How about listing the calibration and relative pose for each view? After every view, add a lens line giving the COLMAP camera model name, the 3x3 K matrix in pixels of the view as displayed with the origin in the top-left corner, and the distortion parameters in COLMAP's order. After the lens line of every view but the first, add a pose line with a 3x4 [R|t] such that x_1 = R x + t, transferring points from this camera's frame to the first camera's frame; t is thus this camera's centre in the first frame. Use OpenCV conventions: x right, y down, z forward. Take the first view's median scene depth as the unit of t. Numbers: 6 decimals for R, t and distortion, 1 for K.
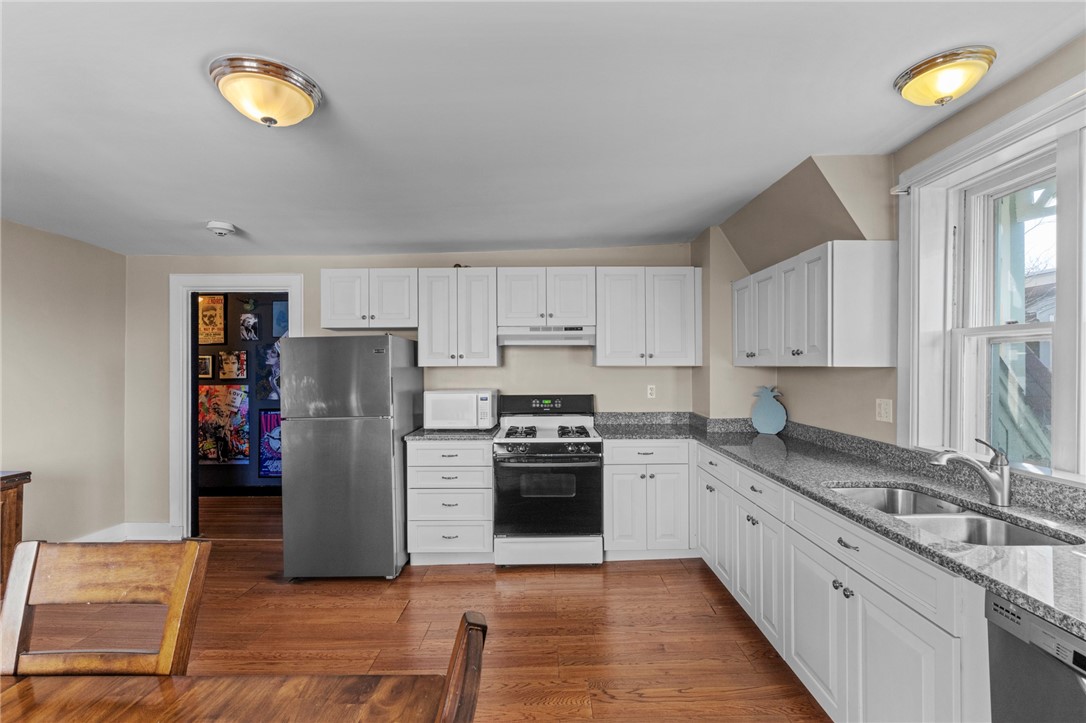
lens RADIAL K [[494.6, 0, 548.1], [0, 494.6, 364.7], [0, 0, 1]] dist [-0.013510, 0.005530]
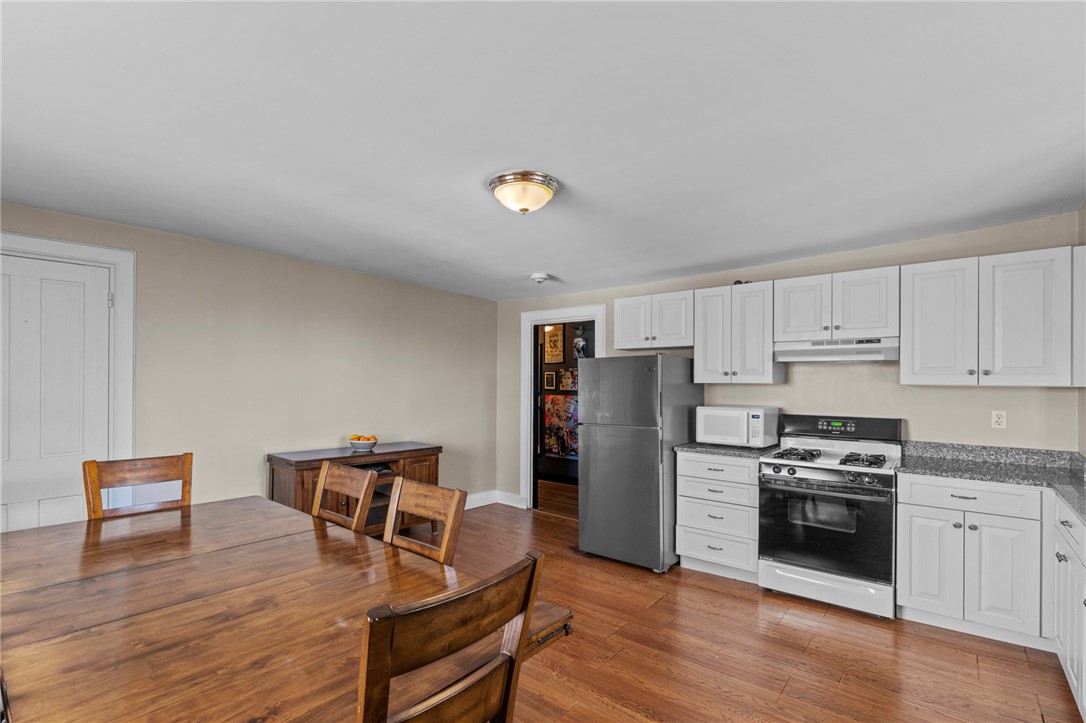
lens RADIAL K [[494.6, 0, 537.7], [0, 494.6, 382.4], [0, 0, 1]] dist [-0.013510, 0.005530]
pose [[0.770649, 0.010936, -0.637166, 0.166300], [-0.006420, 0.999935, 0.009397, -0.005732], [0.637228, -0.003152, 0.770669, -0.033111]]
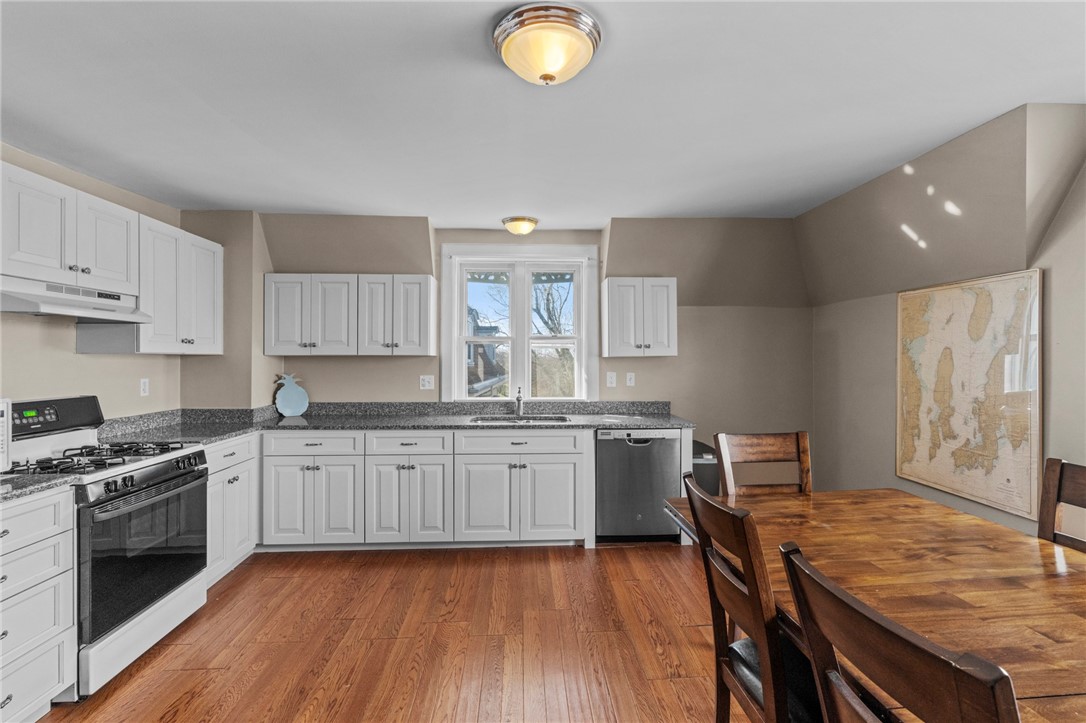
lens RADIAL K [[494.6, 0, 547.1], [0, 494.6, 356.7], [0, 0, 1]] dist [-0.013510, 0.005530]
pose [[-0.055997, 0.007820, 0.998400, -0.685875], [-0.002934, 0.999964, -0.007997, 0.012789], [-0.998427, -0.003377, -0.055972, 0.481846]]
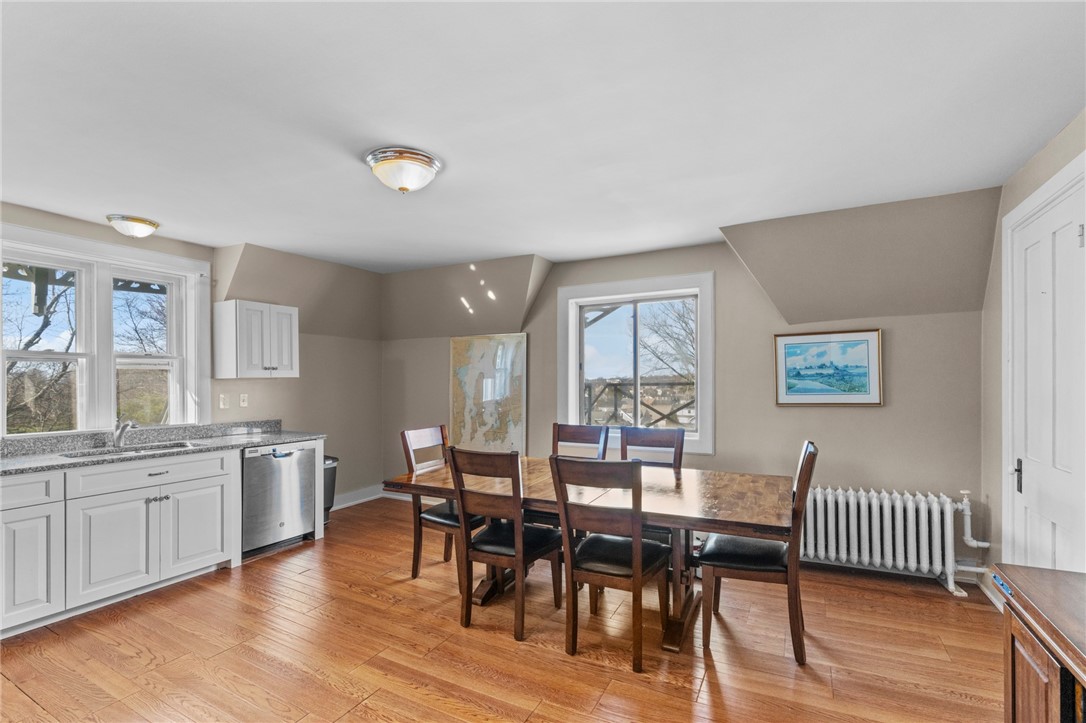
lens RADIAL K [[494.6, 0, 534.2], [0, 494.6, 378.2], [0, 0, 1]] dist [-0.013510, 0.005530]
pose [[-0.878808, 0.011024, 0.477049, -0.713537], [0.006825, 0.999921, -0.010534, 0.020295], [-0.477127, -0.006002, -0.878814, 0.929664]]
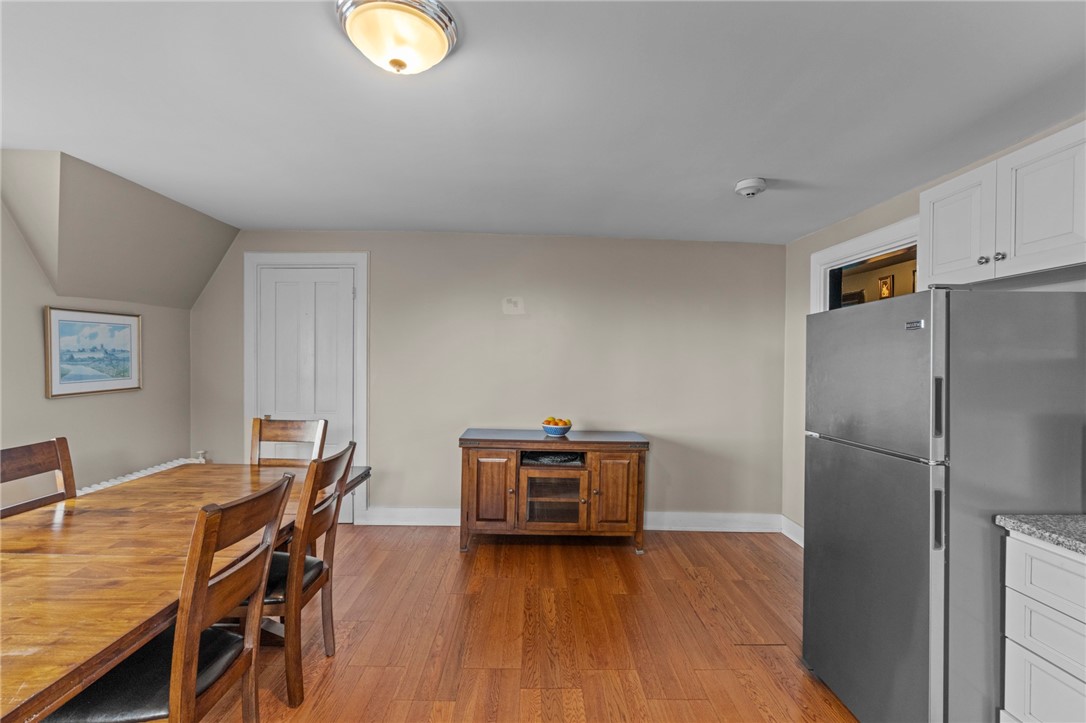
lens RADIAL K [[494.6, 0, 546.0], [0, 494.6, 363.4], [0, 0, 1]] dist [-0.013510, 0.005530]
pose [[0.020884, 0.014274, -0.999680, 0.136353], [0.000548, 0.999898, 0.014289, 0.002792], [0.999782, -0.000846, 0.020874, 0.570441]]
